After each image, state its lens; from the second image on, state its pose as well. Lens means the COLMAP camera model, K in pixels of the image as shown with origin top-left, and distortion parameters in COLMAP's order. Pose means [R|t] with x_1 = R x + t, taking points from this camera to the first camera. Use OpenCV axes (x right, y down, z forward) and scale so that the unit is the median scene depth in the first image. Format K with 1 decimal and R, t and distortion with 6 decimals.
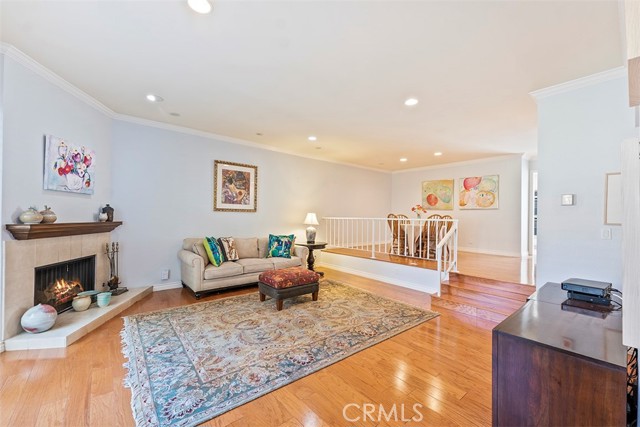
lens RADIAL K [[260.2, 0, 322.0], [0, 260.2, 214.1], [0, 0, 1]] dist [0.002132, 0.000065]
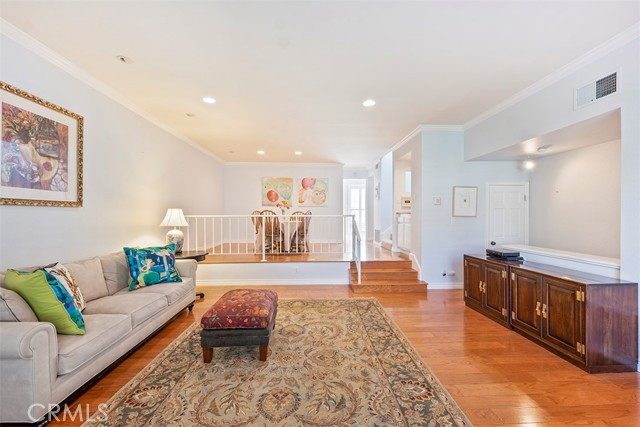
lens RADIAL K [[260.2, 0, 322.0], [0, 260.2, 214.1], [0, 0, 1]] dist [0.002132, 0.000065]
pose [[0.604644, -0.013863, 0.796375, -0.444253], [0.000837, 0.999859, 0.016770, -0.002765], [-0.796496, -0.009474, 0.604570, 0.376733]]
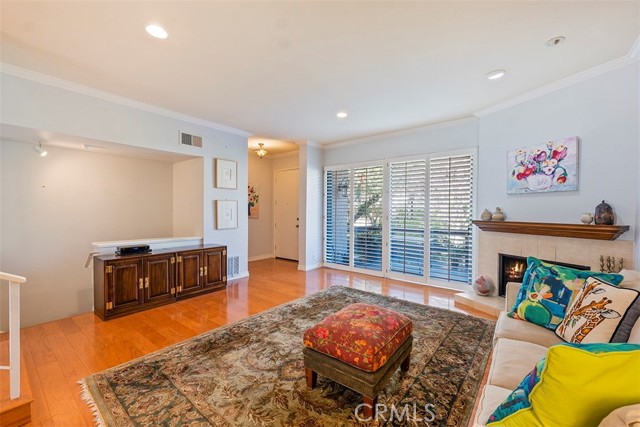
lens RADIAL K [[260.2, 0, 322.0], [0, 260.2, 214.1], [0, 0, 1]] dist [0.002132, 0.000065]
pose [[-0.978857, -0.016767, -0.203857, 0.049121], [-0.016504, 0.999859, -0.002989, 0.011955], [0.203879, 0.000439, -0.978996, 1.252644]]
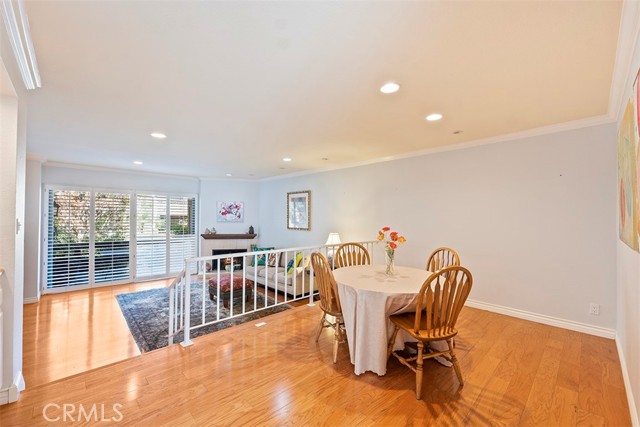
lens RADIAL K [[260.2, 0, 322.0], [0, 260.2, 214.1], [0, 0, 1]] dist [0.002132, 0.000065]
pose [[0.069841, -0.022439, -0.997306, 1.045373], [-0.000144, 0.999747, -0.022504, -0.066417], [0.997558, 0.001715, 0.069820, 1.157998]]
